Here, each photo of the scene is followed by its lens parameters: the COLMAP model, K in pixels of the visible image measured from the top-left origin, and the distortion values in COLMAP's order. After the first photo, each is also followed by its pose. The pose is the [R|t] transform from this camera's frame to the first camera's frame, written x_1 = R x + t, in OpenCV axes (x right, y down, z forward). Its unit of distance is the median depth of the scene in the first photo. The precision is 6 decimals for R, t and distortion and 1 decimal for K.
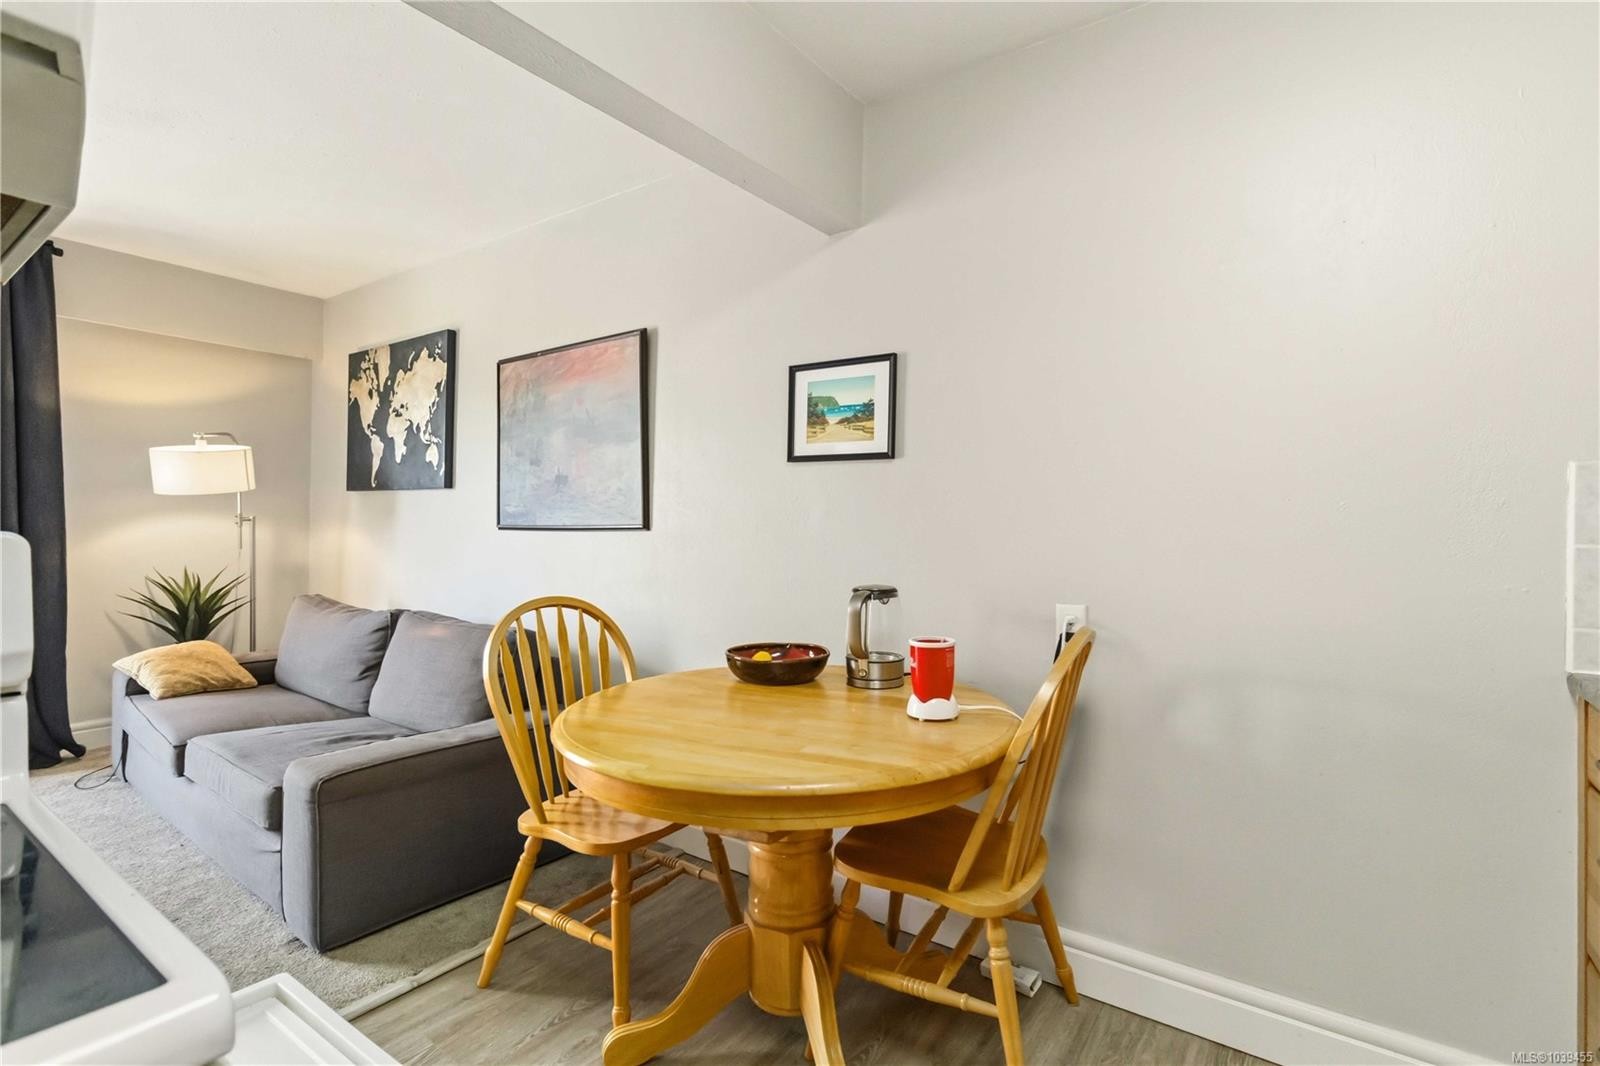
lens RADIAL K [[731.9, 0, 798.3], [0, 731.9, 521.2], [0, 0, 1]] dist [-0.001544, -0.000169]
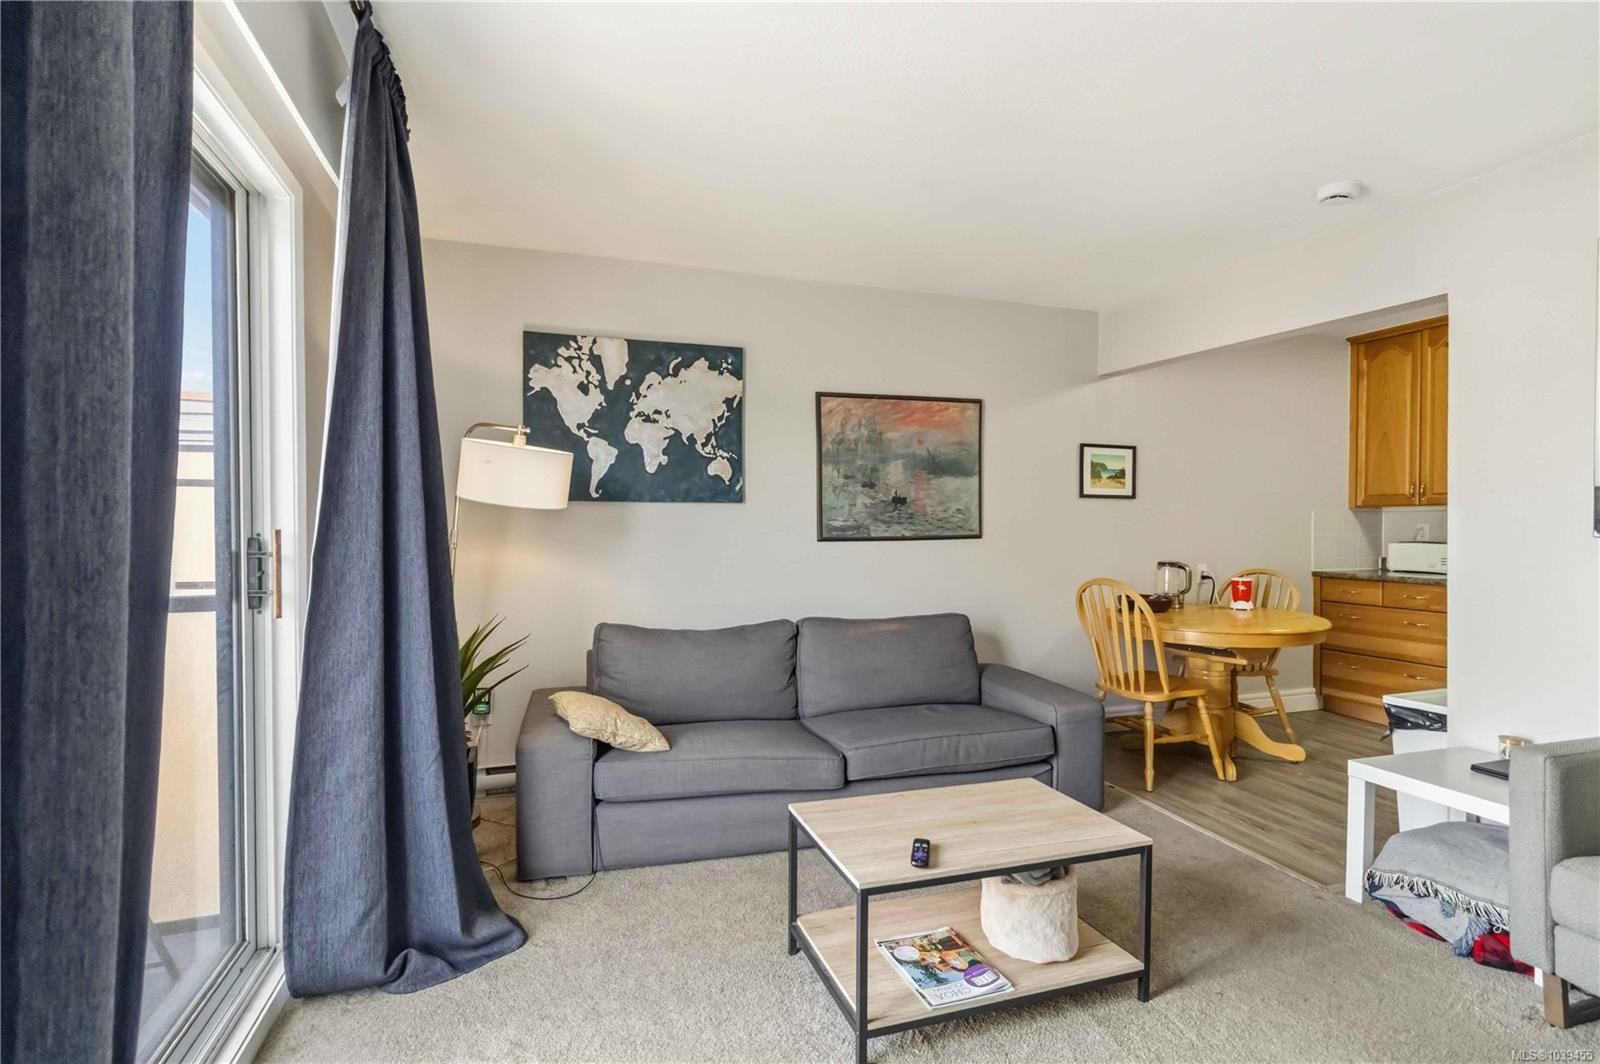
lens RADIAL K [[756.0, 0, 800.0], [0, 756.0, 532.0], [0, 0, 1]] dist [0.001593, 0.000395]
pose [[0.608411, -0.012420, 0.793525, -1.401458], [0.007763, 0.999923, 0.009699, -0.015338], [-0.793584, 0.000259, 0.608460, 0.319970]]
